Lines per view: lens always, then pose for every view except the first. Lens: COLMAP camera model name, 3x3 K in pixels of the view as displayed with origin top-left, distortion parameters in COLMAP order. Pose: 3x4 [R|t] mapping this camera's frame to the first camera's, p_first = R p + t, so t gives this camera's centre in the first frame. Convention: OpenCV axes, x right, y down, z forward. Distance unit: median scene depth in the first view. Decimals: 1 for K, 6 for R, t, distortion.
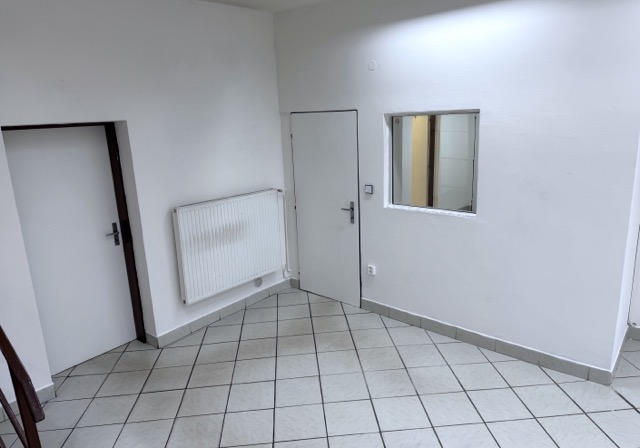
lens RADIAL K [[447.2, 0, 320.1], [0, 447.2, 215.1], [0, 0, 1]] dist [0.007471, 0.001866]
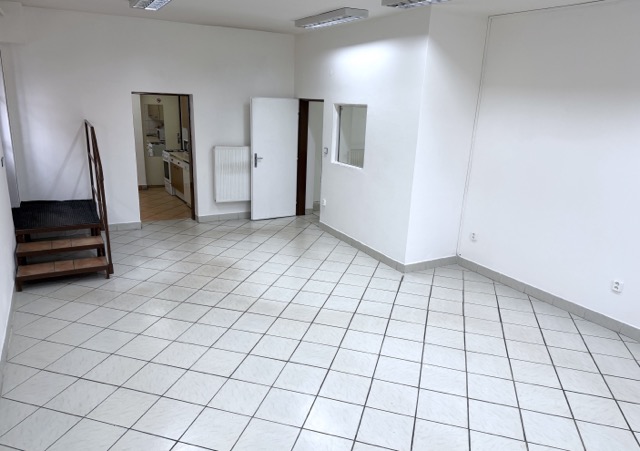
lens RADIAL K [[464.0, 0, 320.0], [0, 464.0, 225.5], [0, 0, 1]] dist [0.099469, -0.134012]
pose [[0.931730, 0.167732, -0.322096, 0.707831], [-0.155568, 0.985792, 0.063341, 0.110566], [0.328144, -0.008909, 0.944586, -0.622167]]
